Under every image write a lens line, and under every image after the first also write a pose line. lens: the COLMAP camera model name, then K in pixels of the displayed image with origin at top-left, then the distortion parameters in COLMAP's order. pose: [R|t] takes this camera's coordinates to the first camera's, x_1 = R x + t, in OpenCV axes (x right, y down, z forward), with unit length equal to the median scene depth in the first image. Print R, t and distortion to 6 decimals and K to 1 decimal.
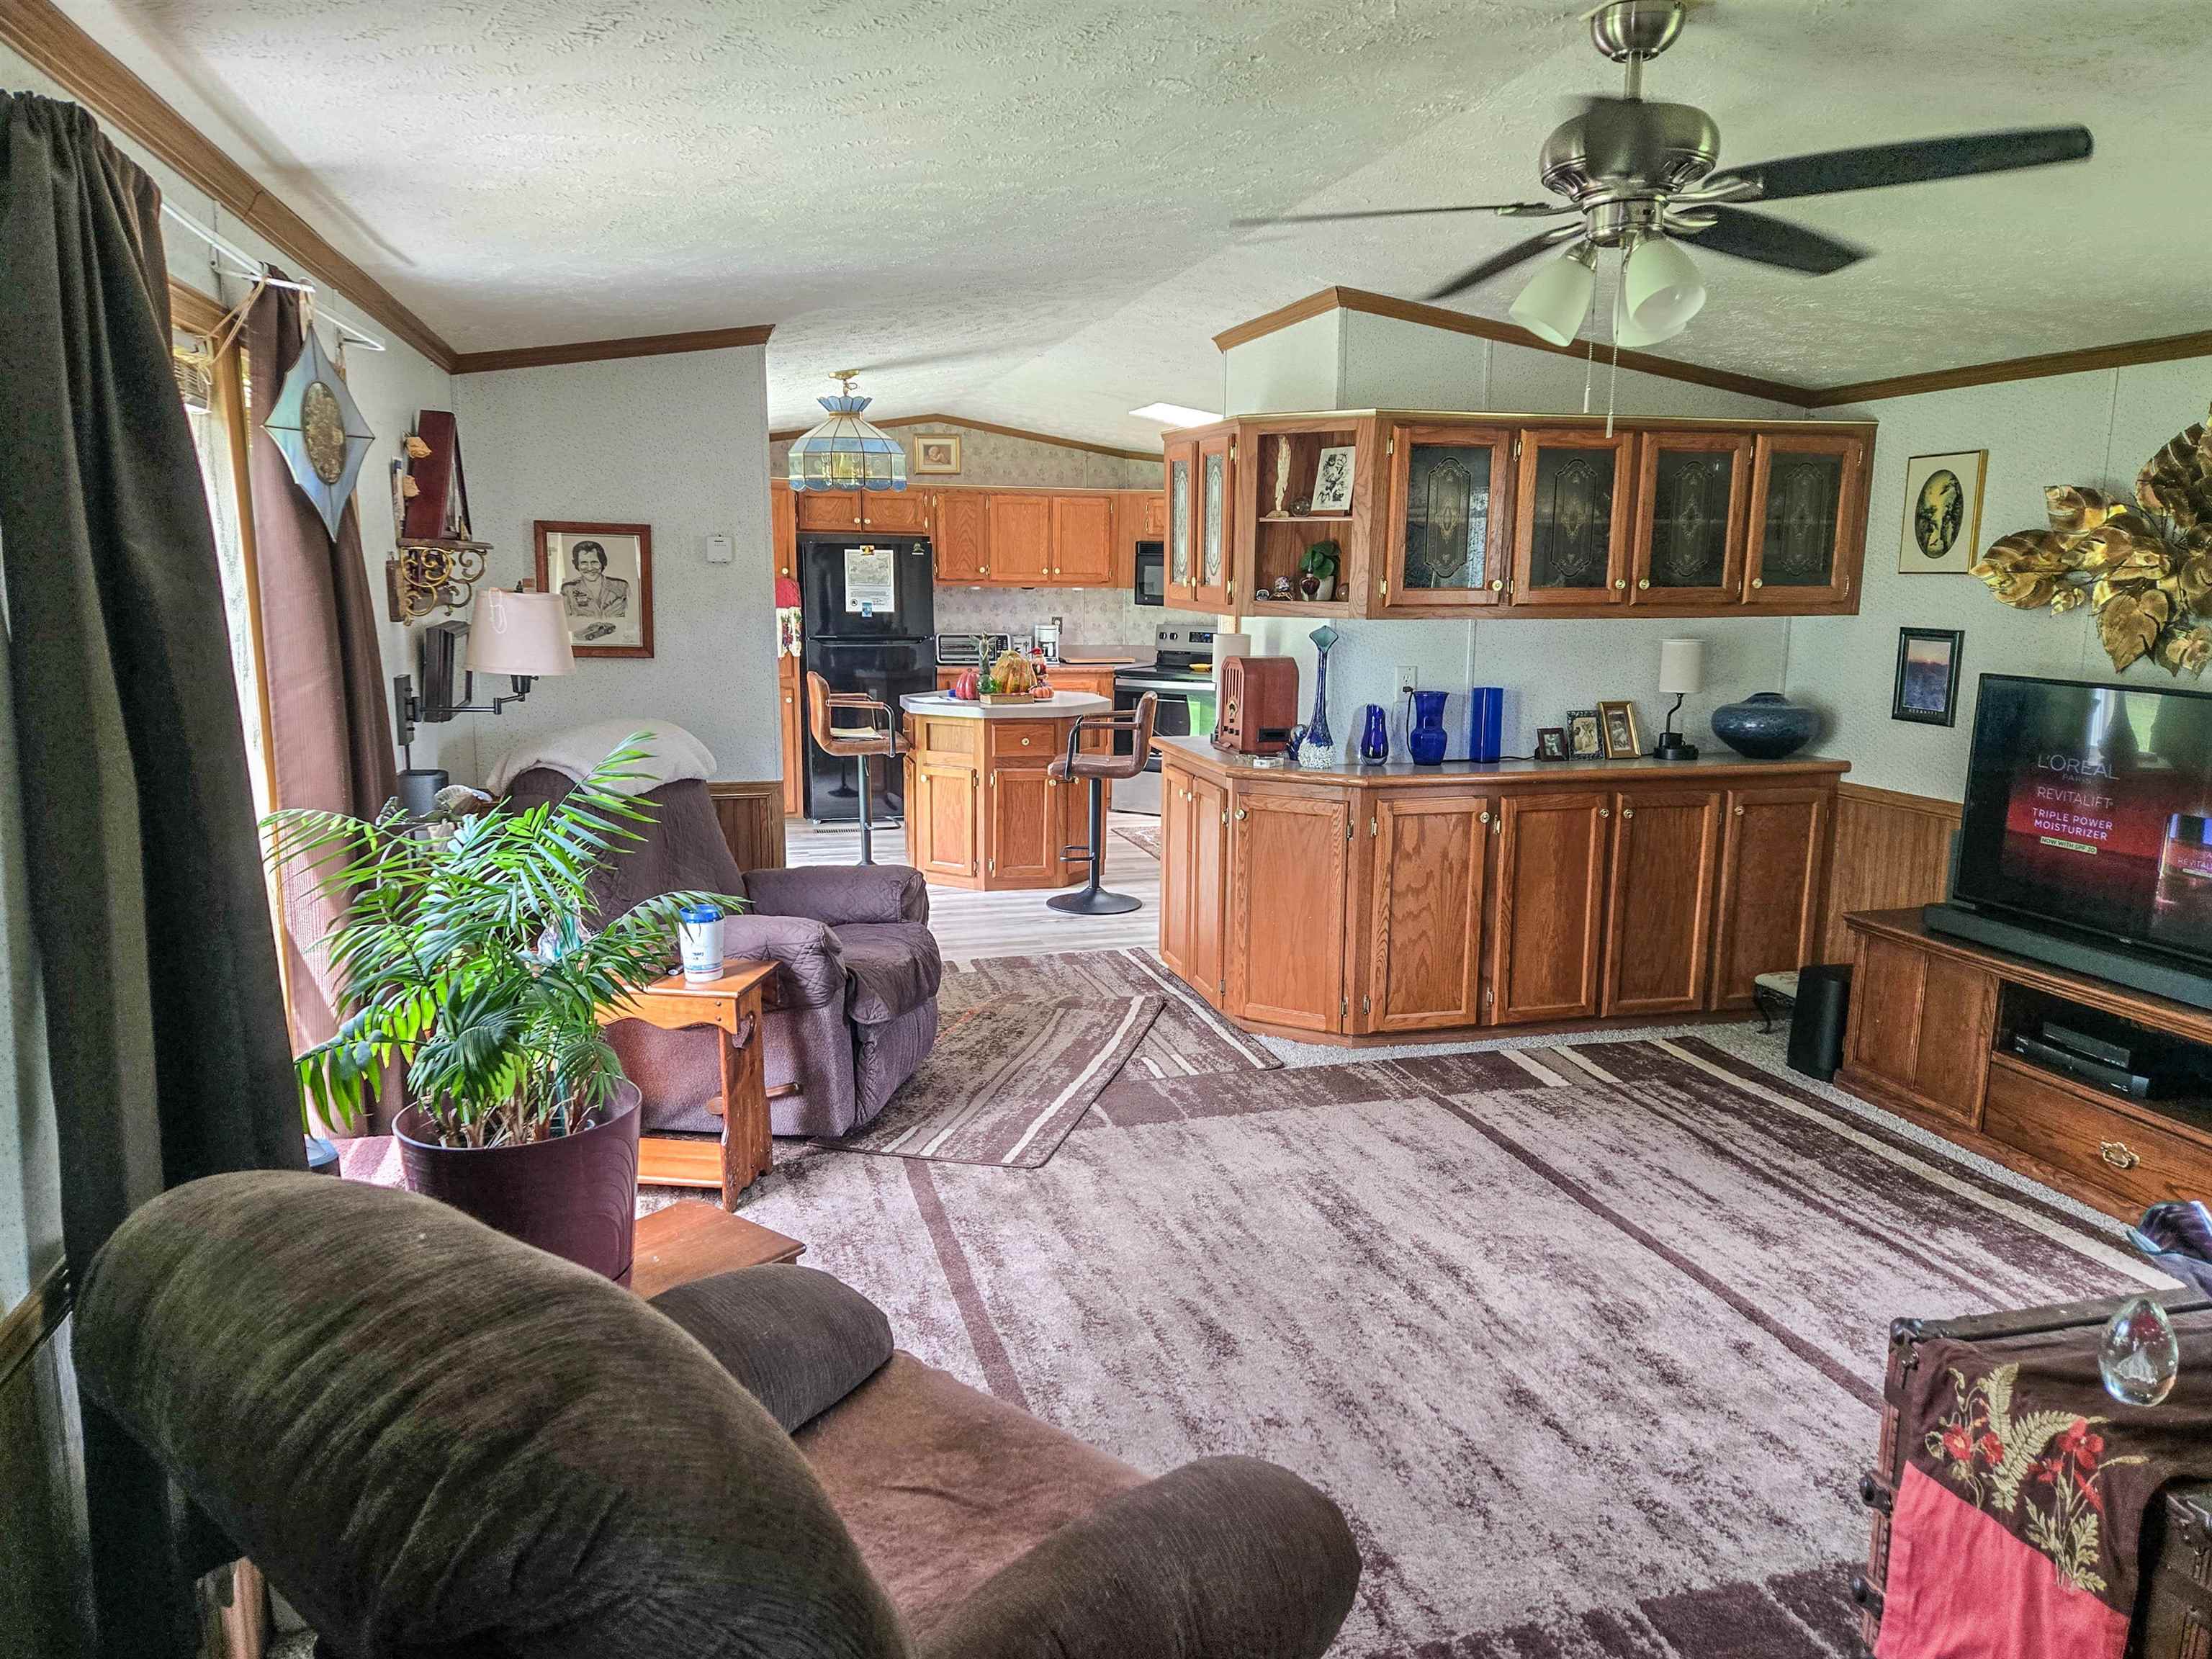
lens RADIAL K [[1535.4, 0, 1080.3], [0, 1535.4, 838.6], [0, 0, 1]] dist [0.087540, -0.074020]
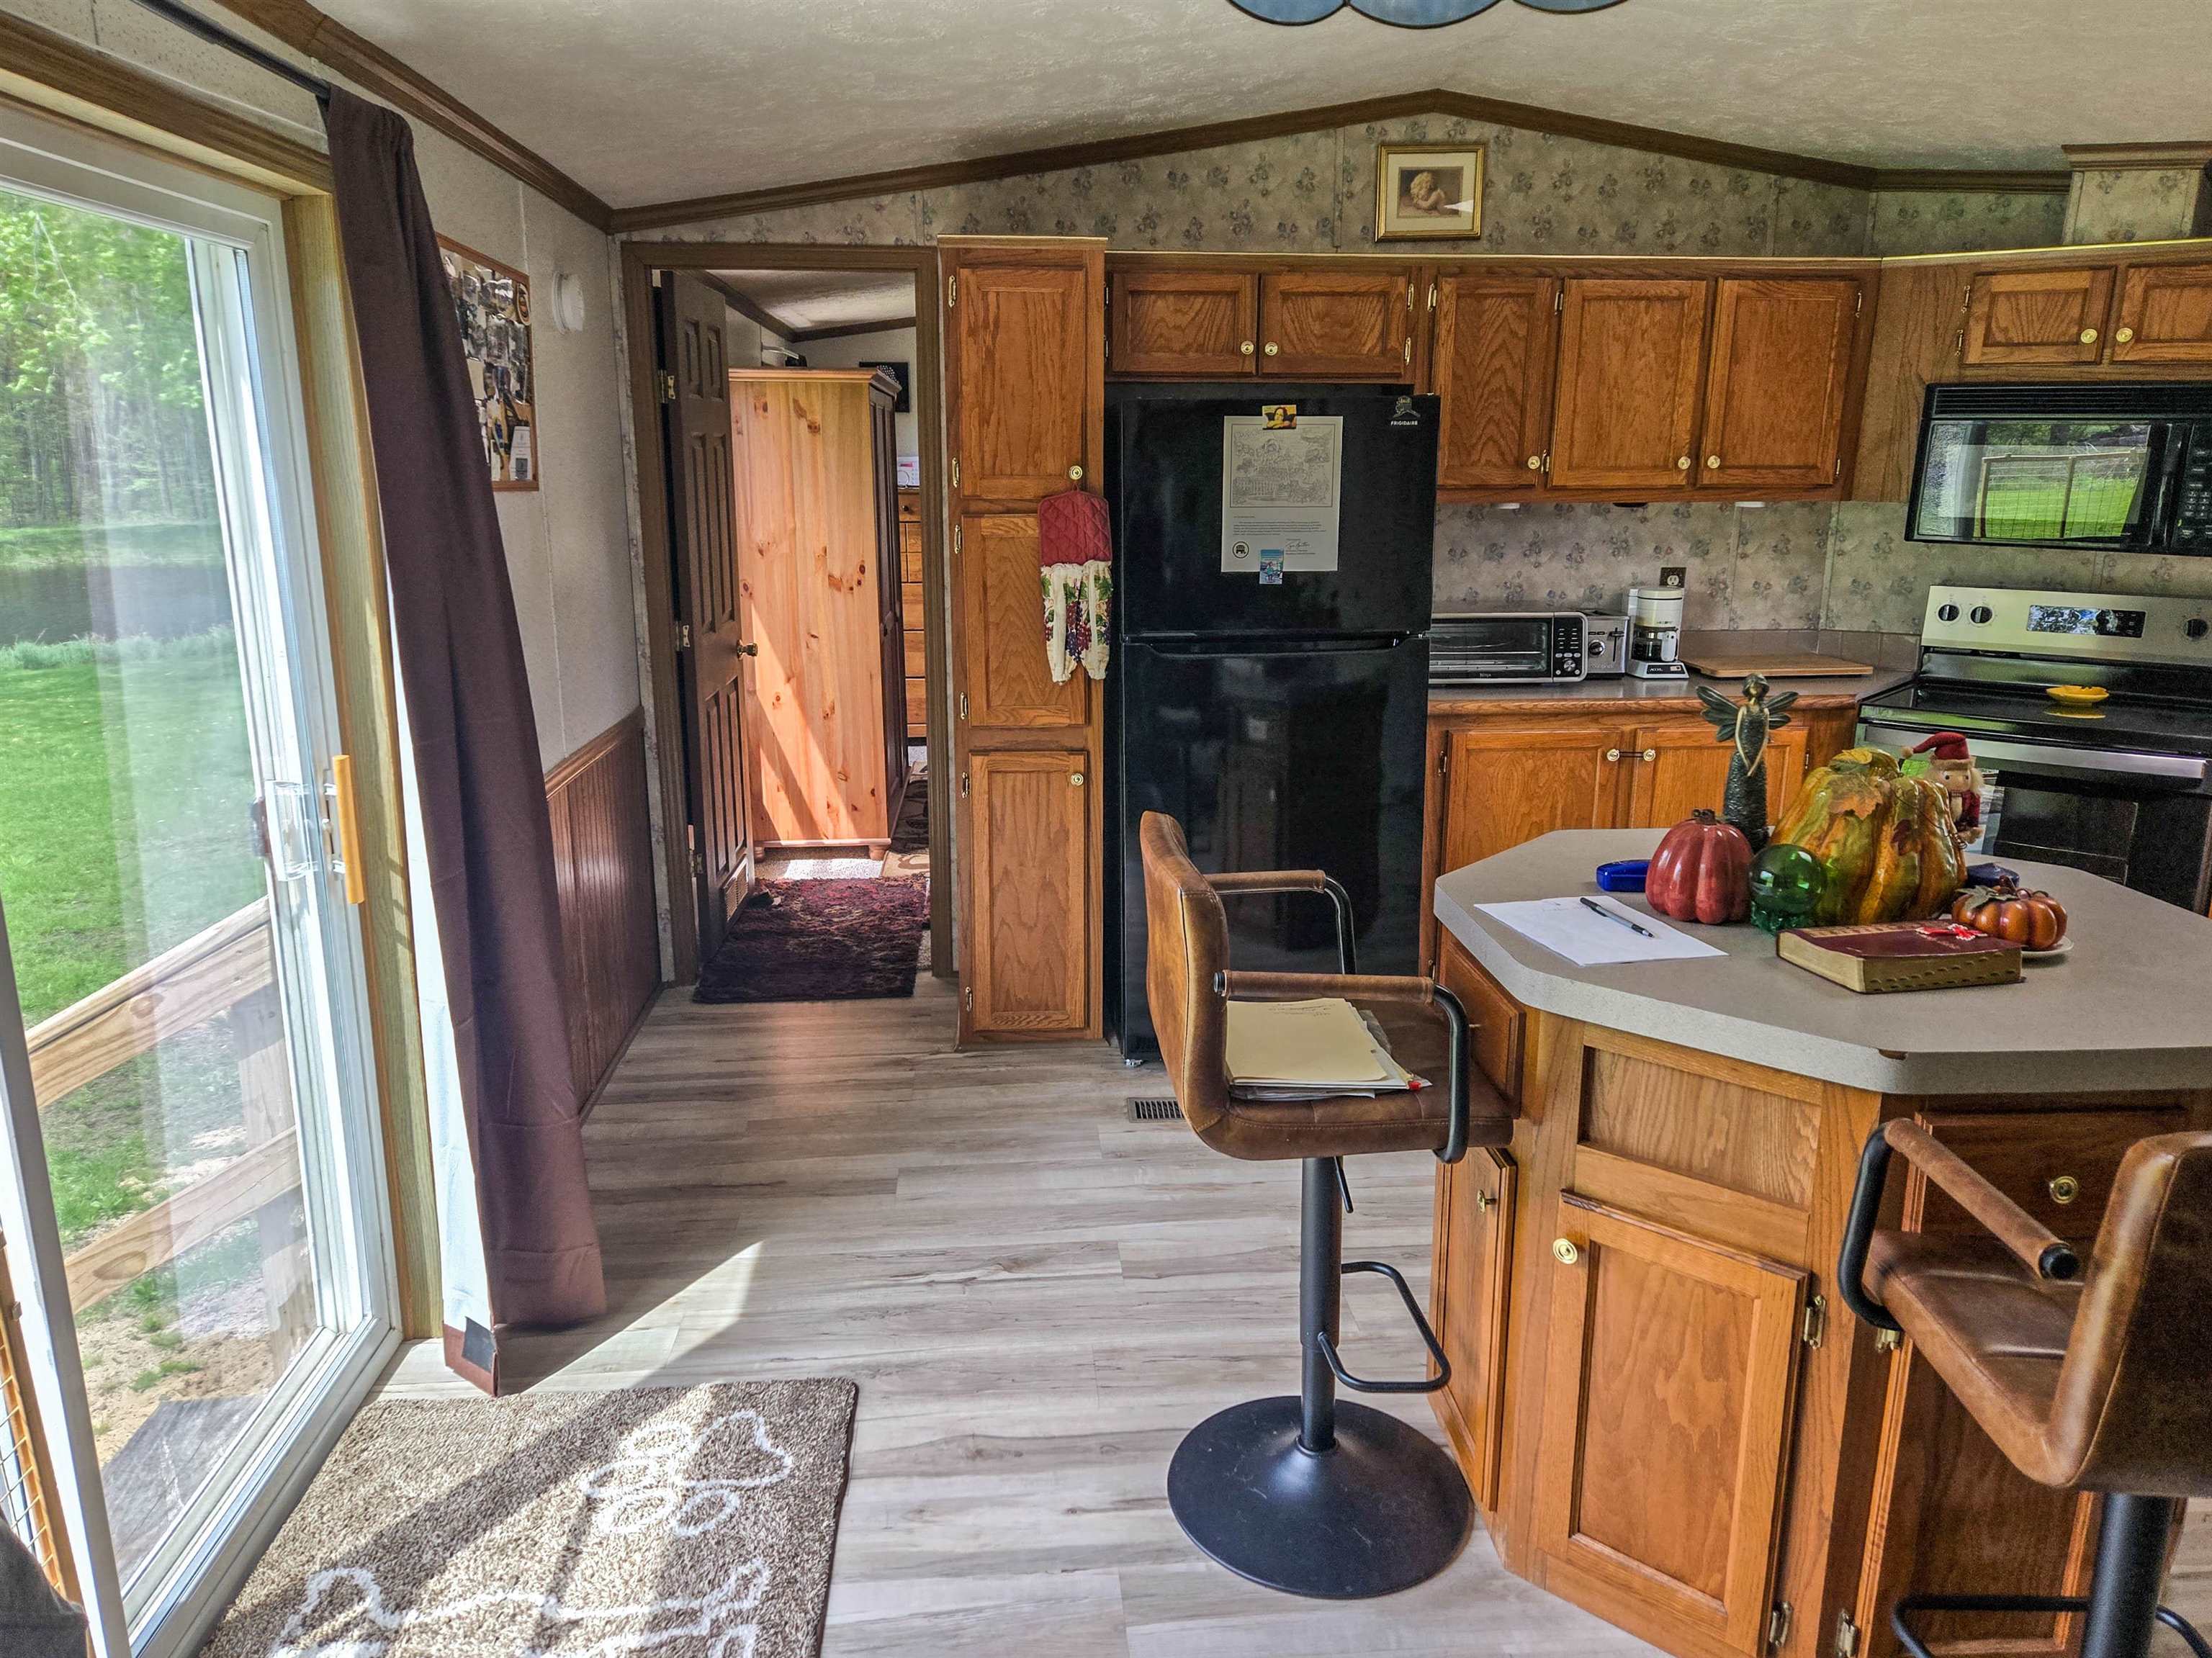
lens RADIAL K [[1535.2, 0, 1090.4], [0, 1535.2, 819.1], [0, 0, 1]] dist [0.087540, -0.074020]
pose [[0.983756, 0.030249, -0.176946, -0.216361], [-0.021534, 0.998468, 0.050966, -0.197914], [0.178217, -0.046328, 0.982900, 1.146477]]
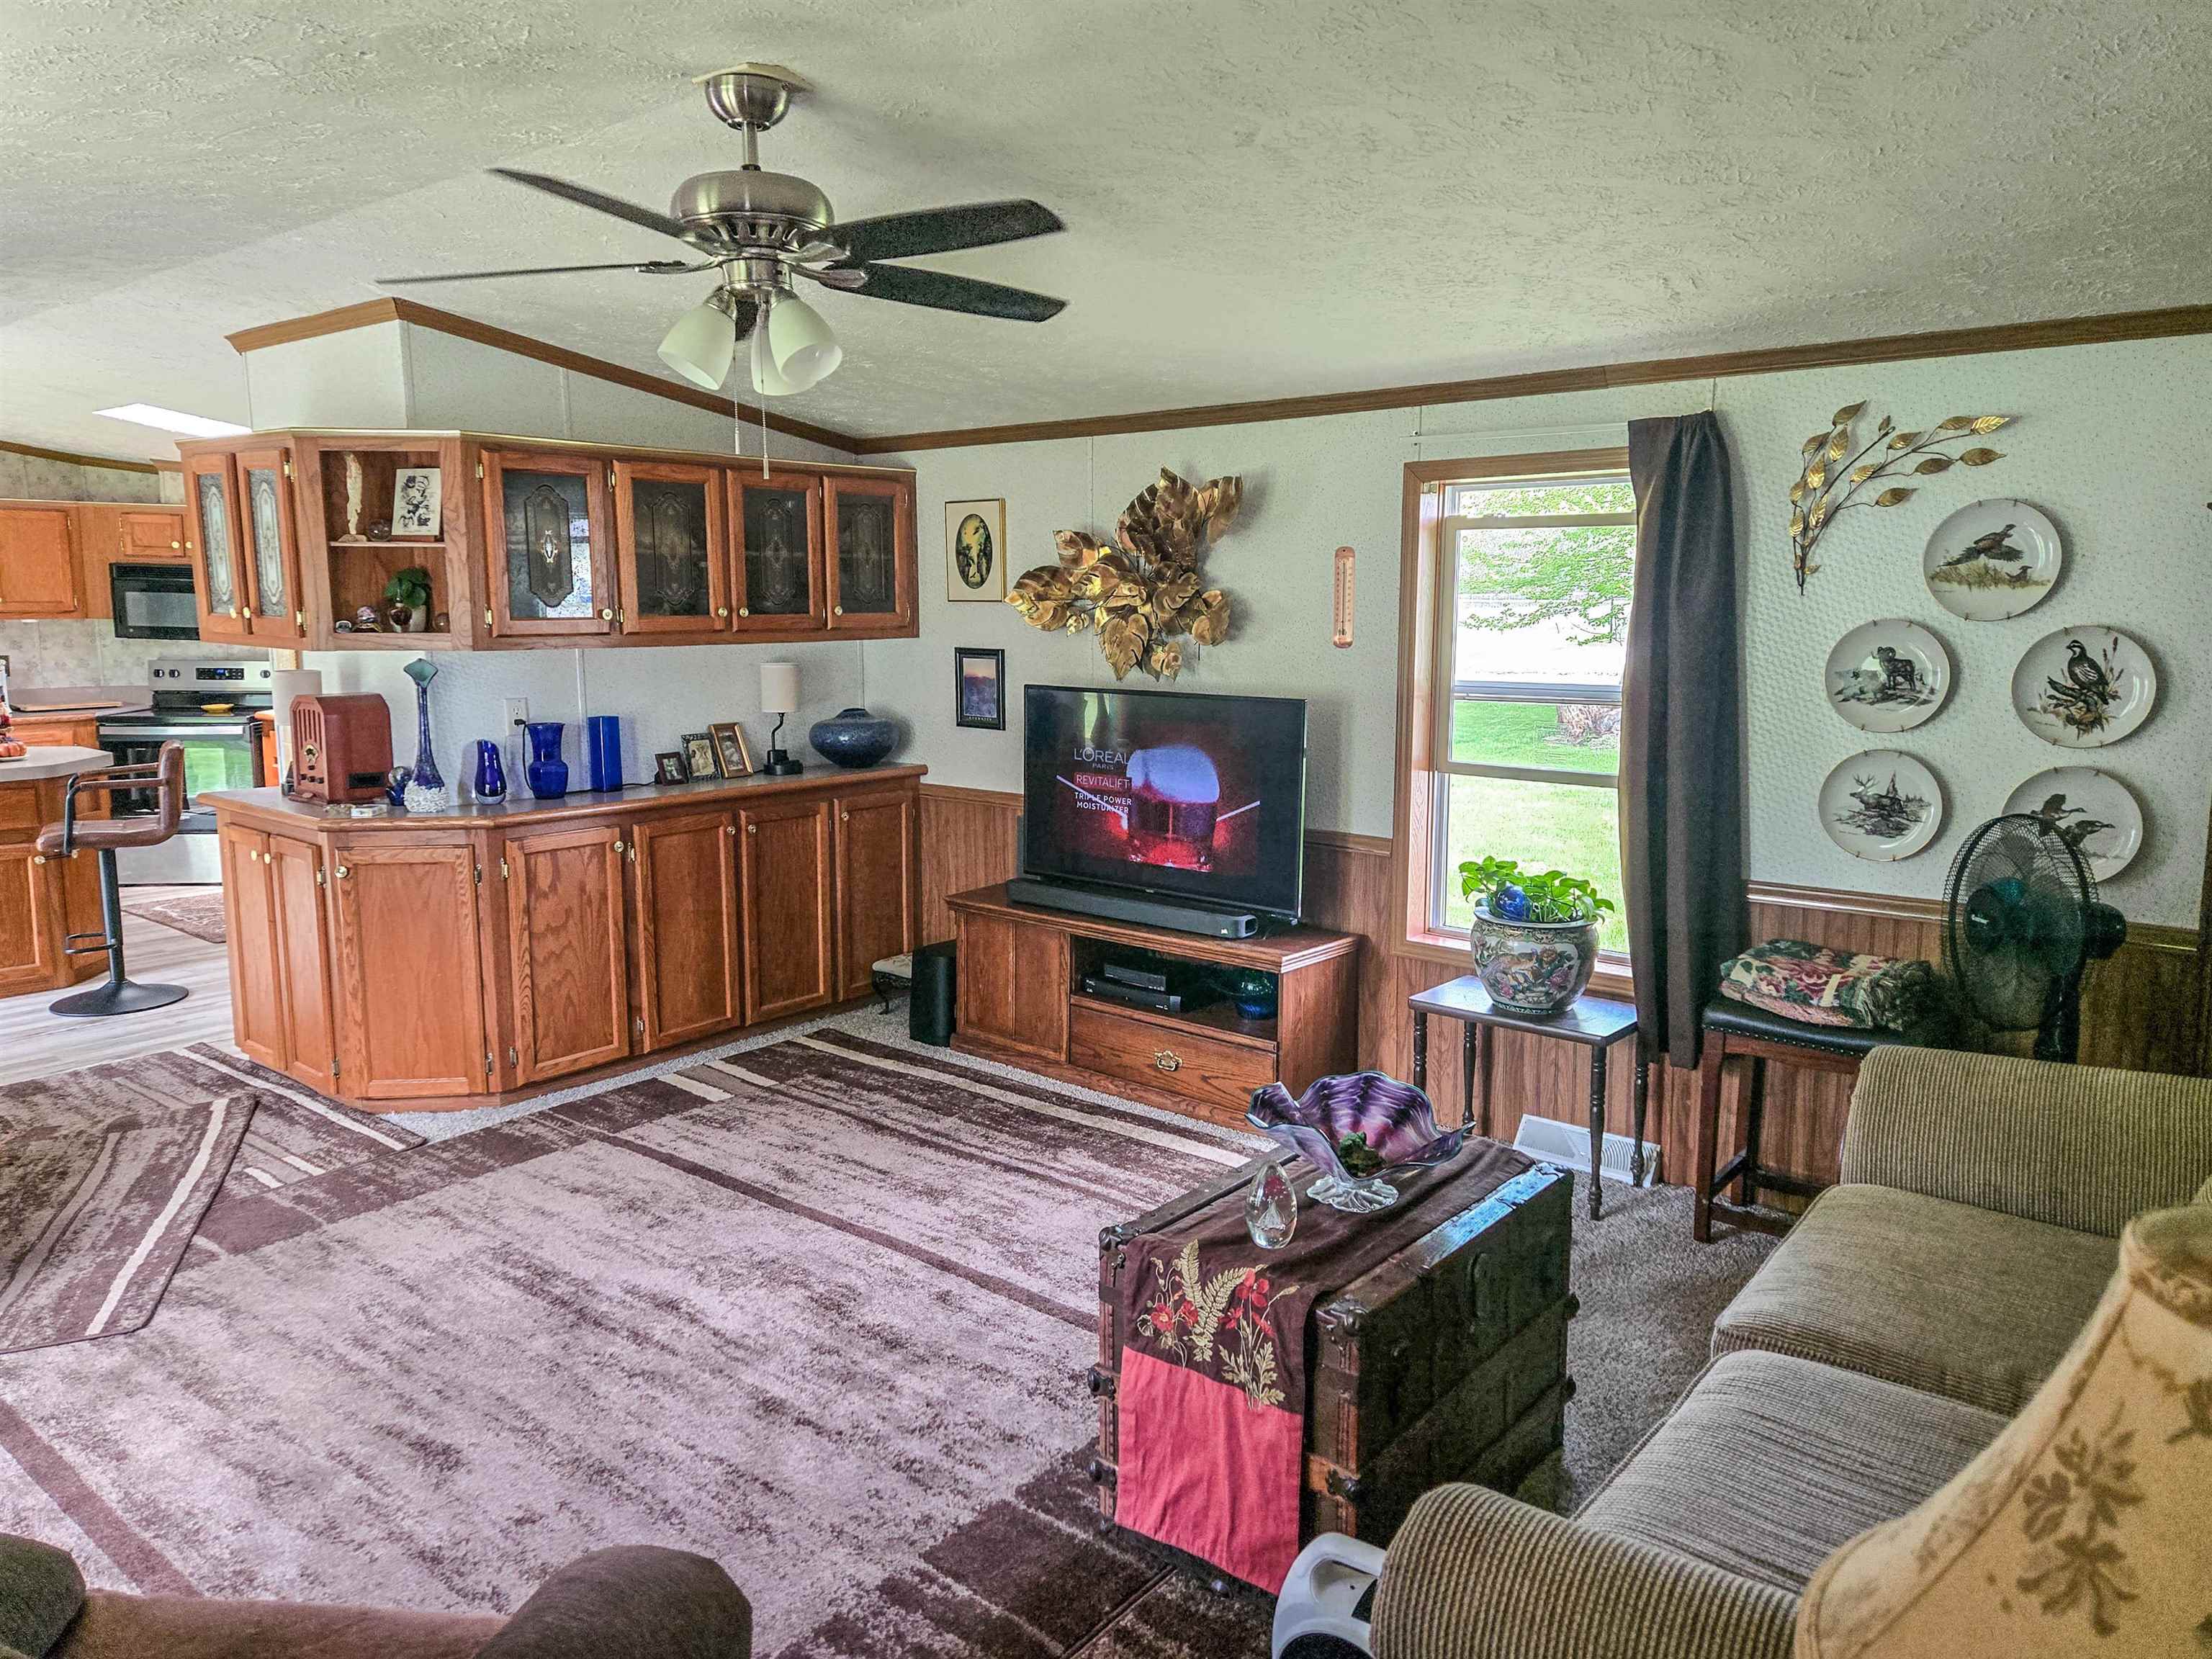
lens RADIAL K [[1535.4, 0, 1084.8], [0, 1535.4, 811.2], [0, 0, 1]] dist [0.087540, -0.074020]
pose [[0.817056, -0.091302, 0.569283, -0.060902], [0.109300, 0.994006, 0.002548, -0.006404], [-0.566103, 0.060141, 0.822138, 0.012392]]
